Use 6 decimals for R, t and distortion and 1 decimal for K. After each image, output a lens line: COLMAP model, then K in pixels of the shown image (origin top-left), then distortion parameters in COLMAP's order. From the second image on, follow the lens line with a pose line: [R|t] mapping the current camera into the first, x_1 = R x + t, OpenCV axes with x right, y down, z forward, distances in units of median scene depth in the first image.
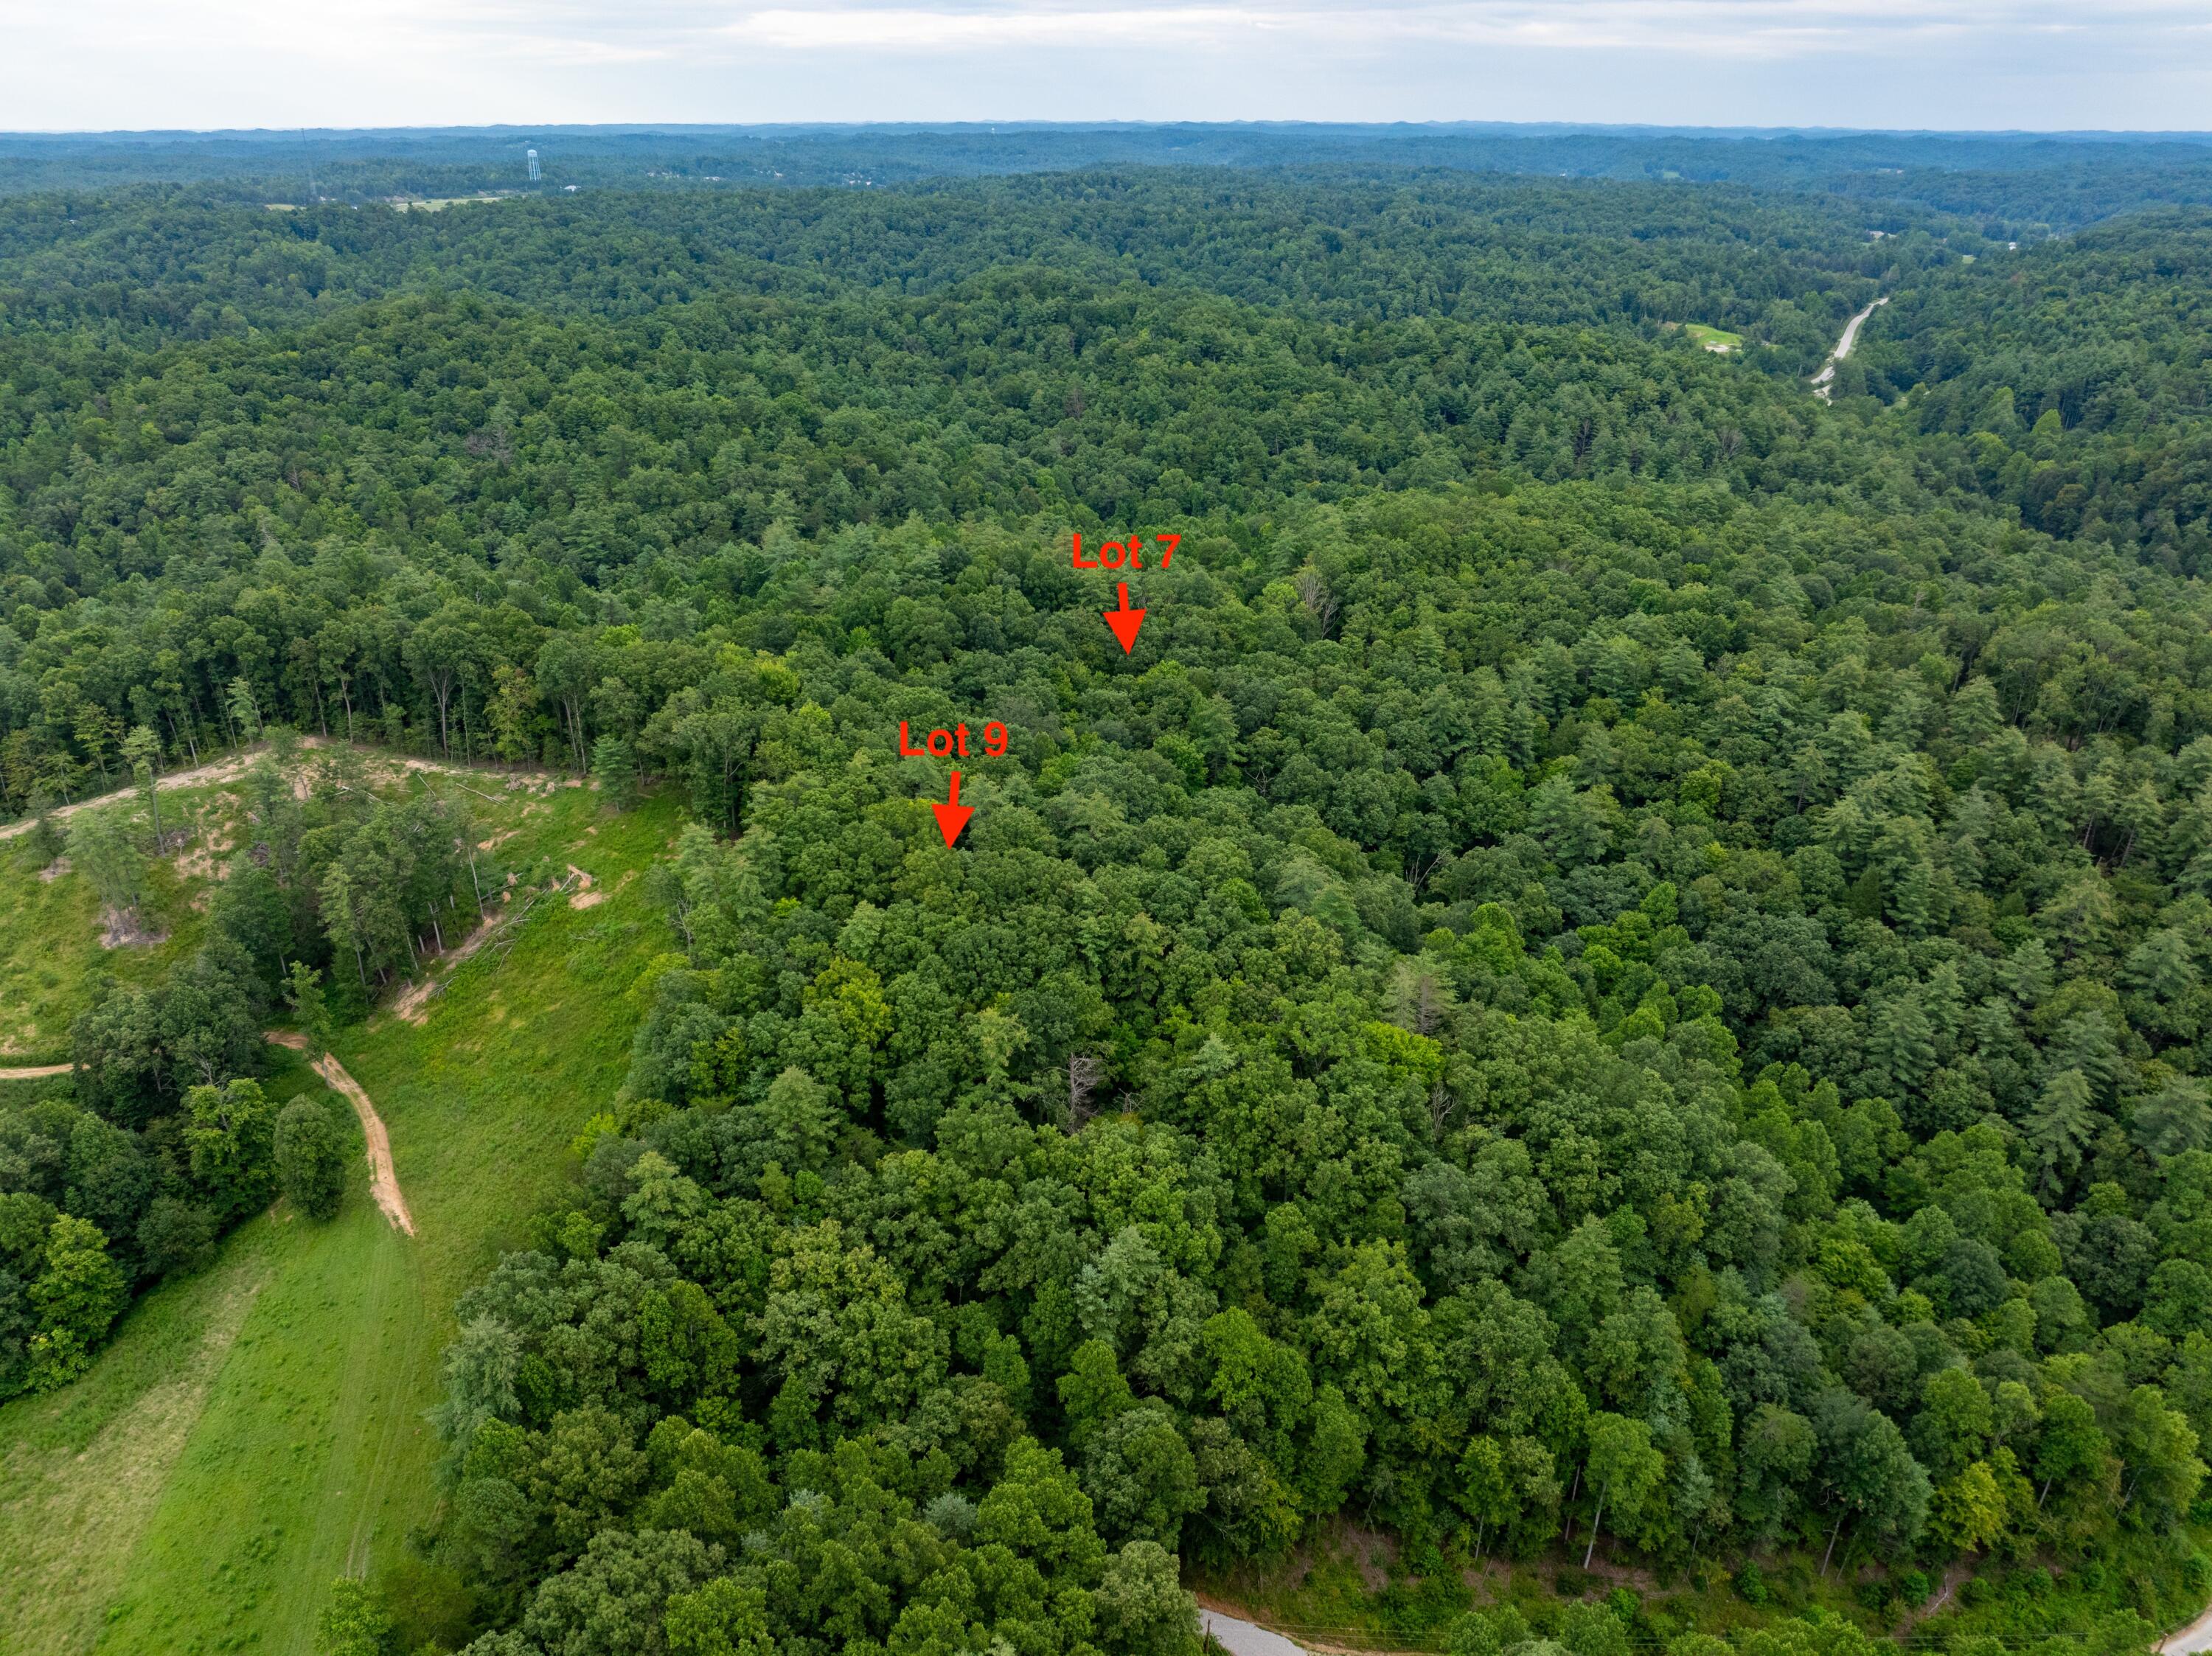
lens RADIAL K [[1555.4, 0, 1106.0], [0, 1555.4, 828.0], [0, 0, 1]] dist [-0.049642, 0.026681]
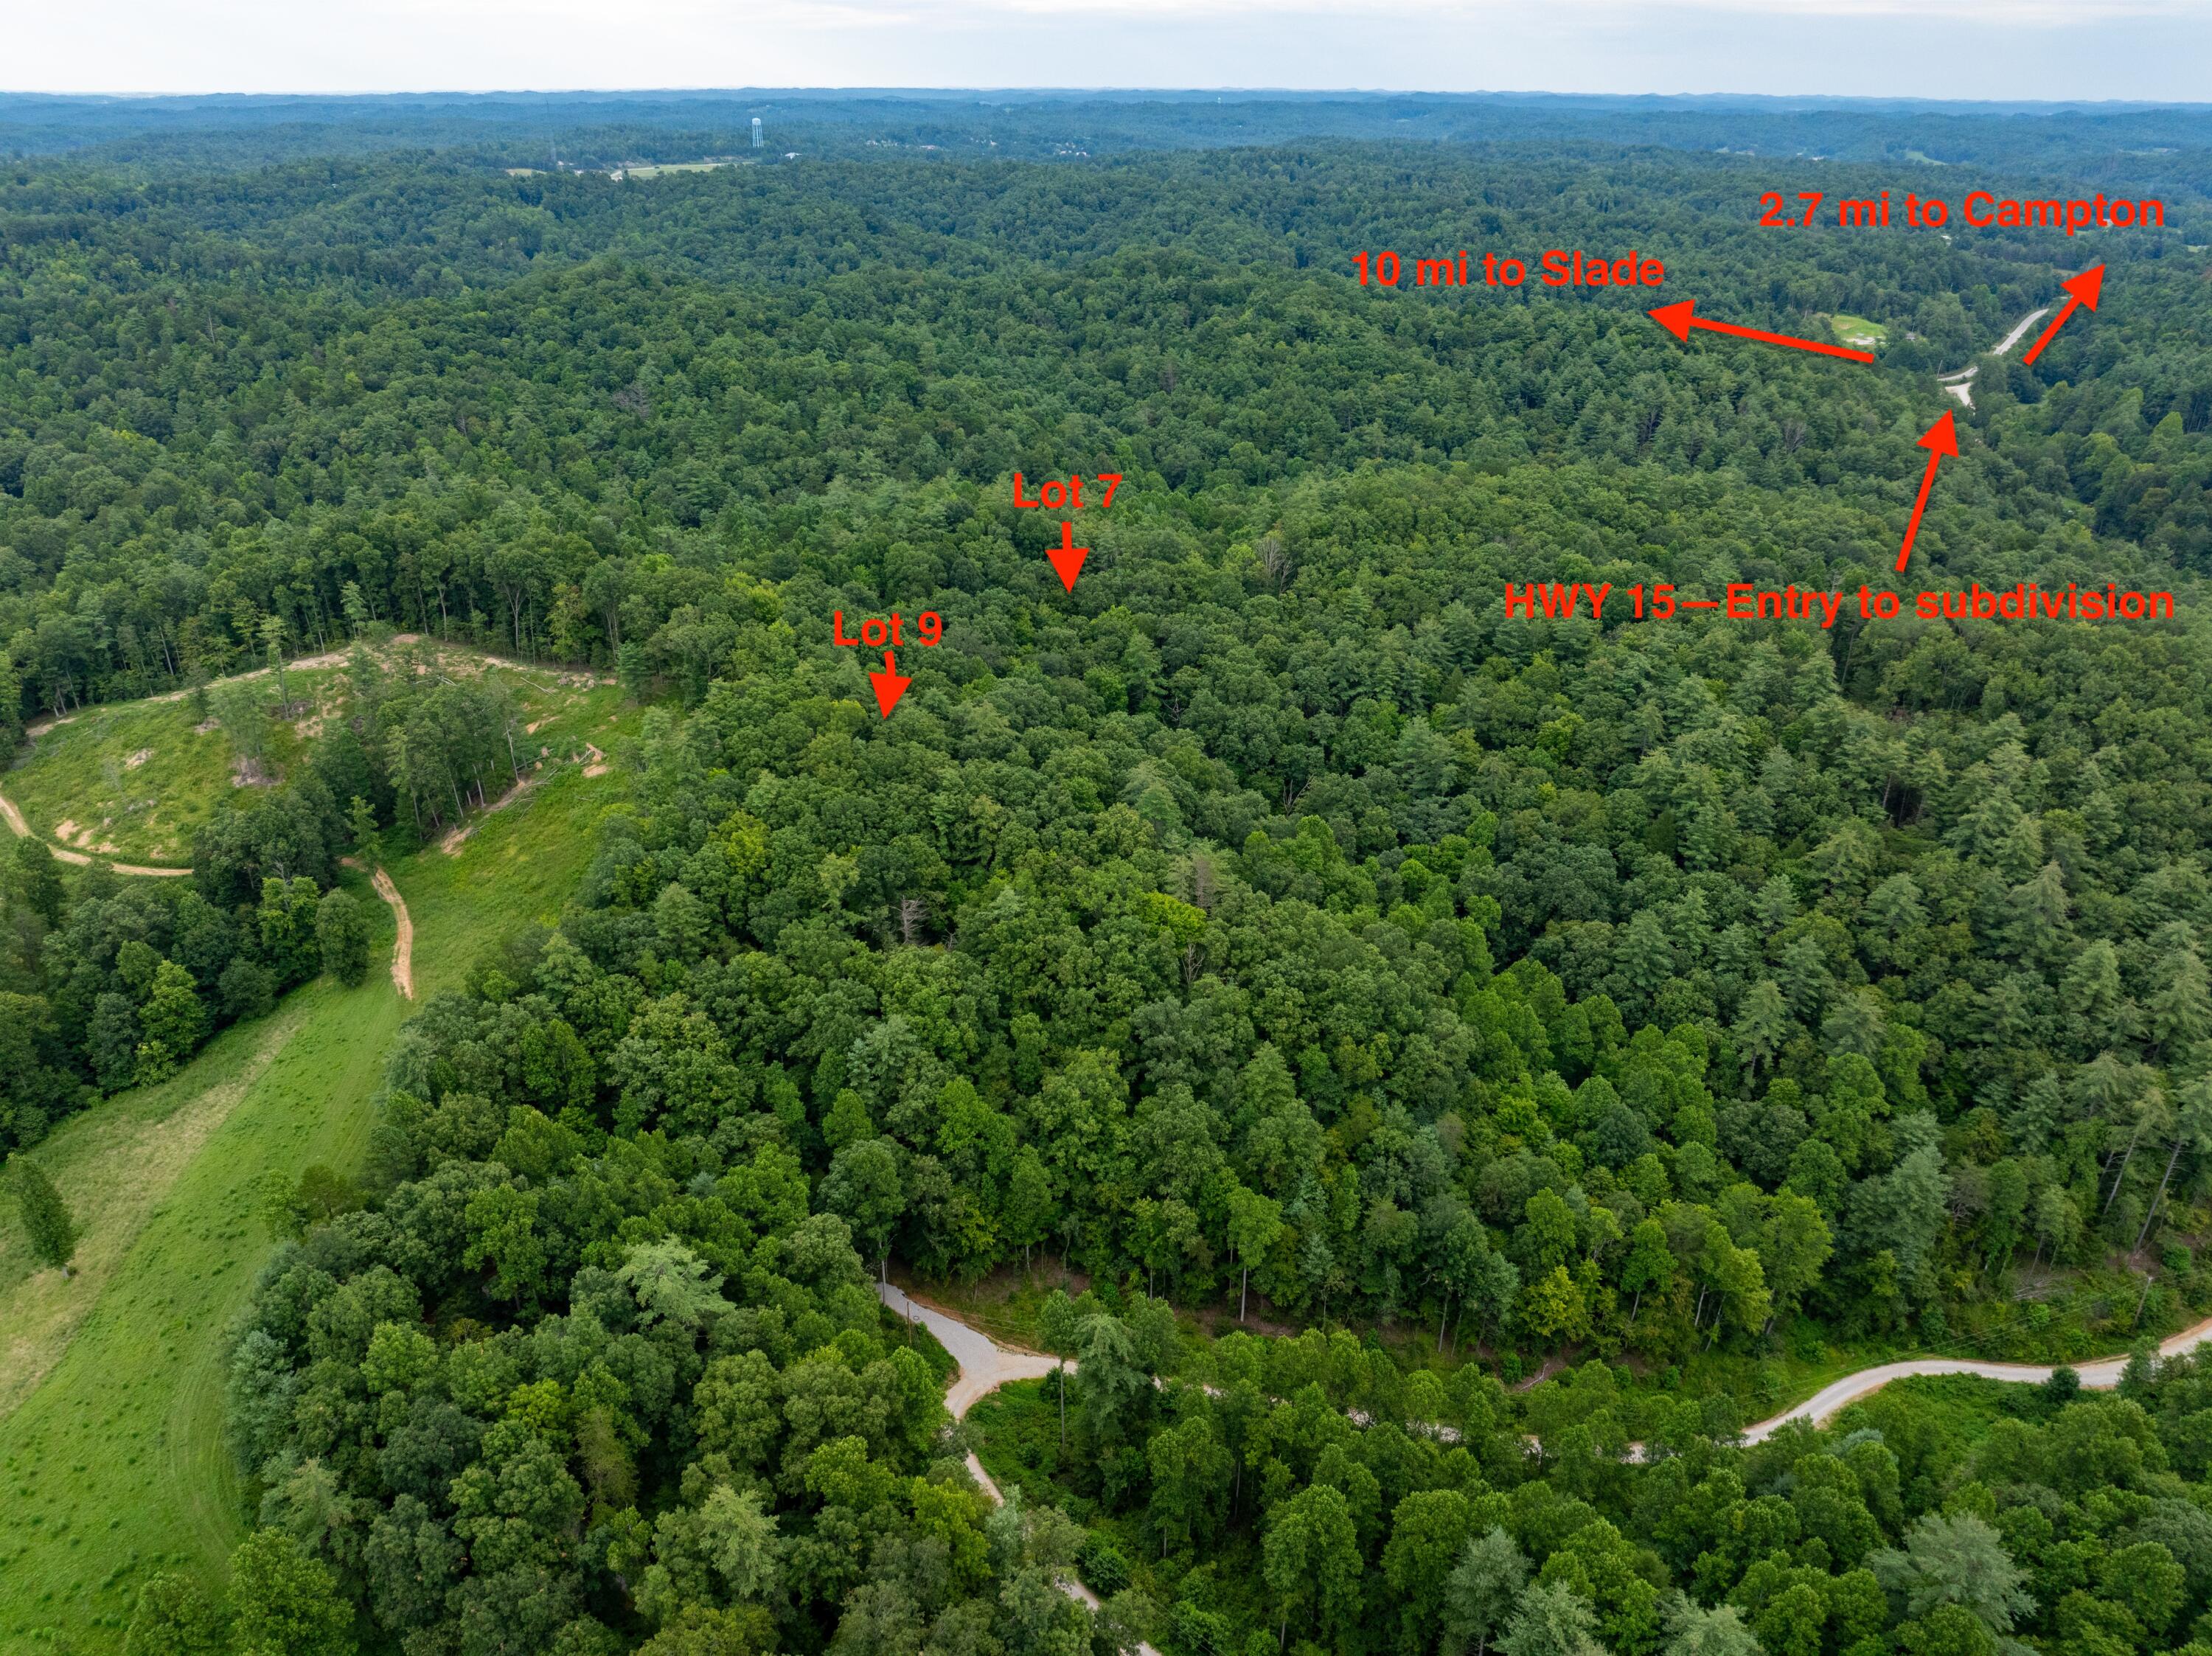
lens RADIAL K [[1555.4, 0, 1106.0], [0, 1555.4, 828.0], [0, 0, 1]] dist [-0.049642, 0.026681]
pose [[0.990096, 0.063853, -0.125031, 0.214196], [-0.061570, 0.997859, 0.022045, 0.037106], [0.126171, -0.014129, 0.991908, -0.171200]]
